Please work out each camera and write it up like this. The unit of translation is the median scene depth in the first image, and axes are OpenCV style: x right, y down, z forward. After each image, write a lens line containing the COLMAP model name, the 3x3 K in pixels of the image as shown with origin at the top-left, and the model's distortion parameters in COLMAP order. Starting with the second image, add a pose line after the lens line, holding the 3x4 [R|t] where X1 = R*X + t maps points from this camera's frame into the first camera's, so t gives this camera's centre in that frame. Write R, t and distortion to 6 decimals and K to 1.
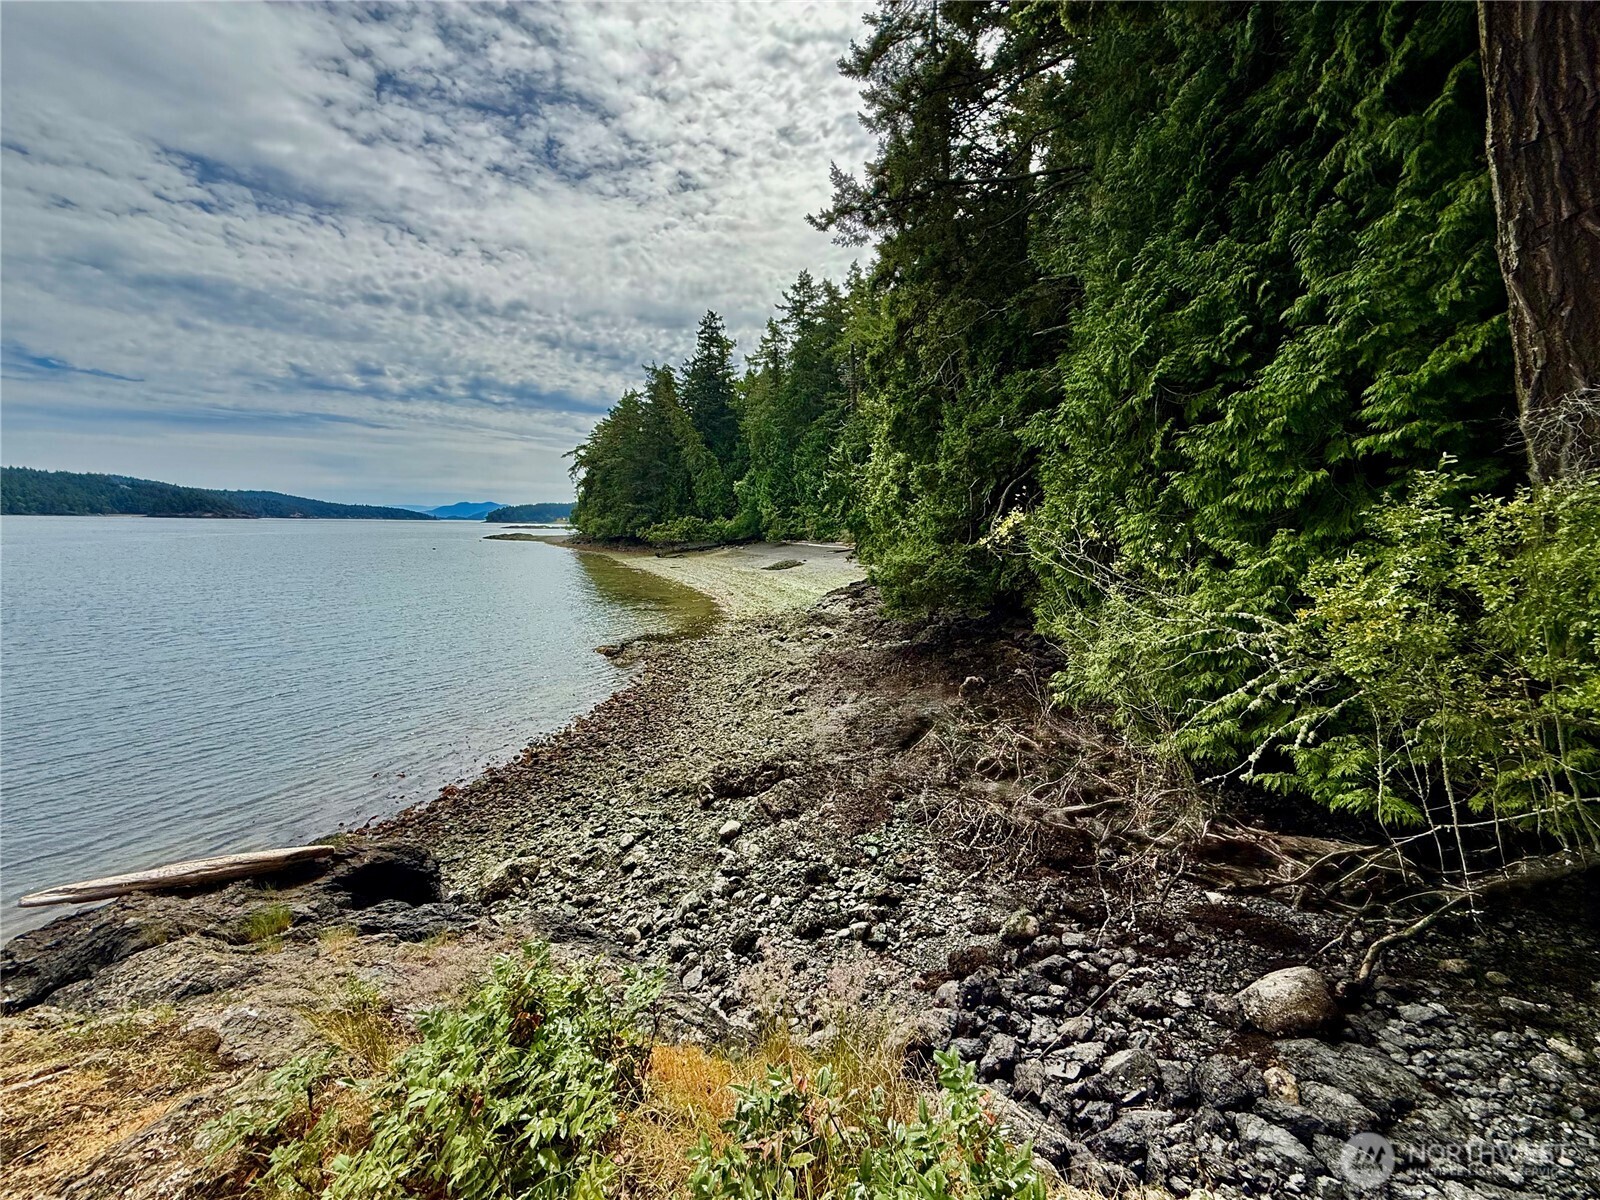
lens RADIAL K [[630.6, 0, 796.0], [0, 630.6, 601.5], [0, 0, 1]] dist [-0.002126, 0.000151]
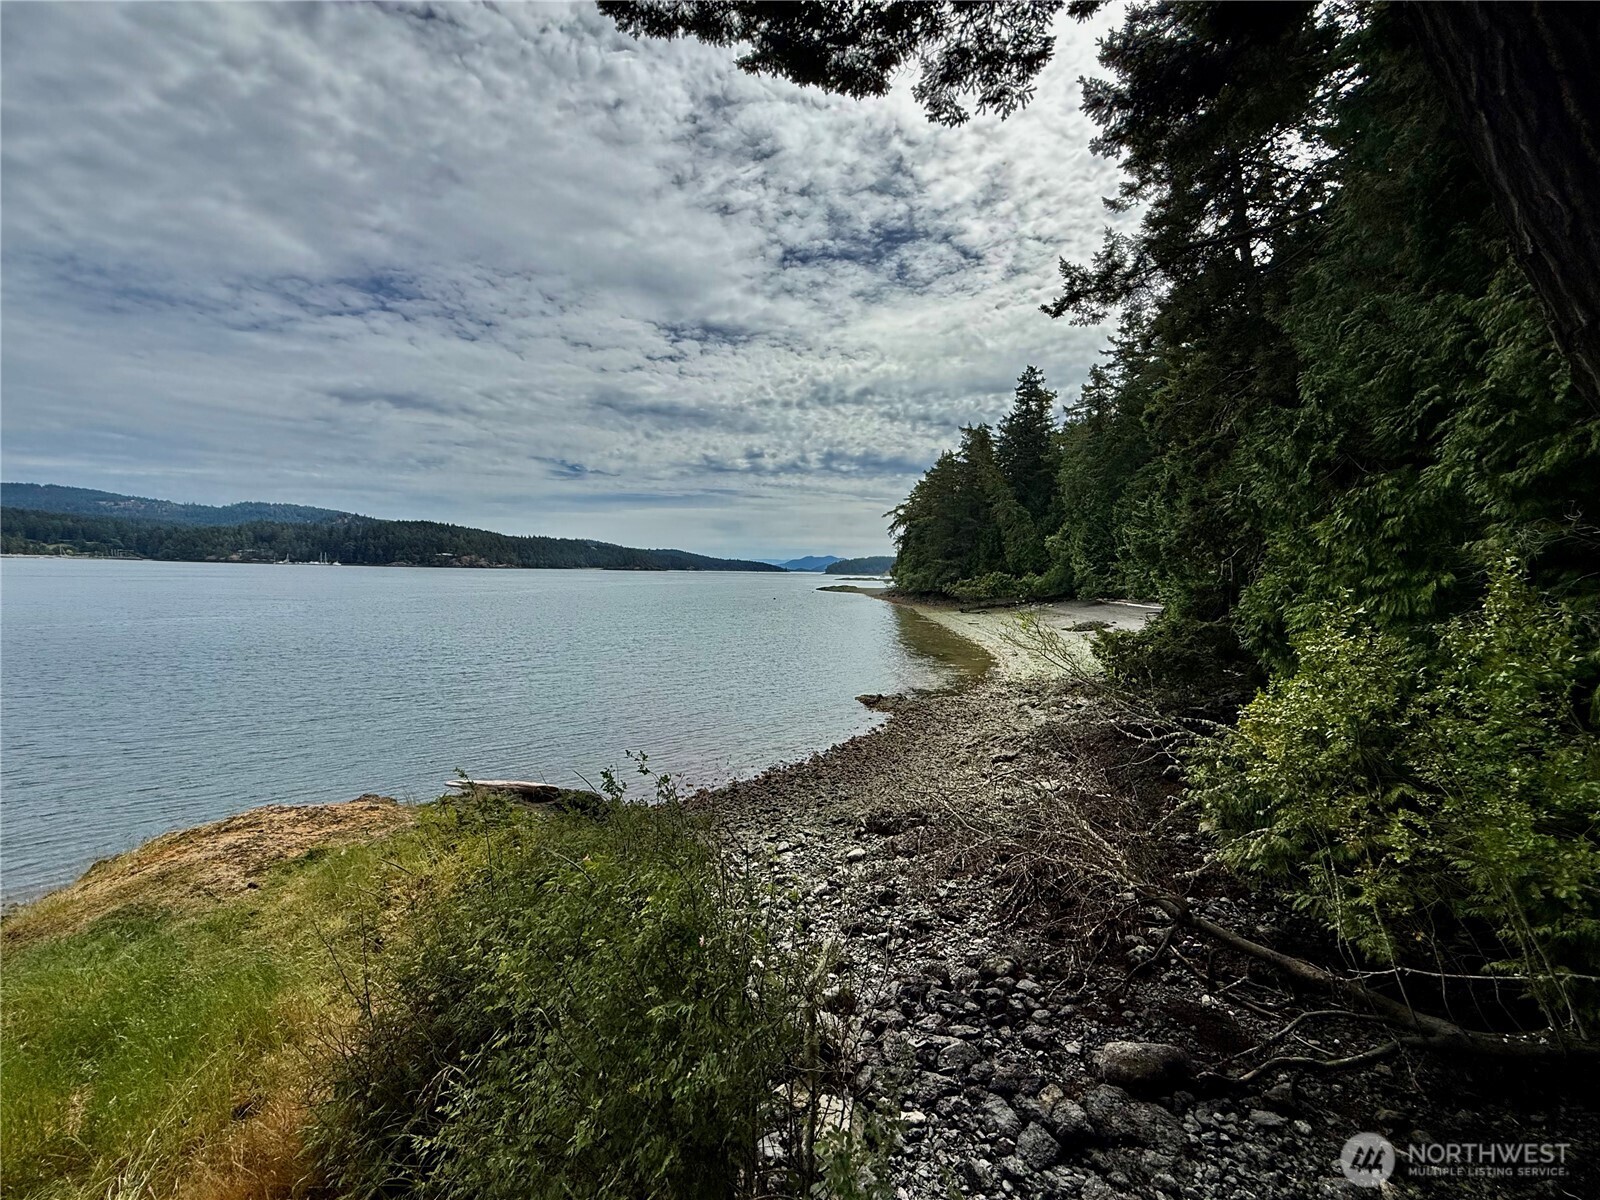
lens RADIAL K [[637.8, 0, 792.5], [0, 637.8, 584.1], [0, 0, 1]] dist [0.000013, -0.000534]
pose [[0.873325, 0.011781, -0.486996, 0.177851], [-0.064973, 0.993592, -0.092480, -0.016691], [0.482786, 0.112406, 0.868495, -0.087072]]
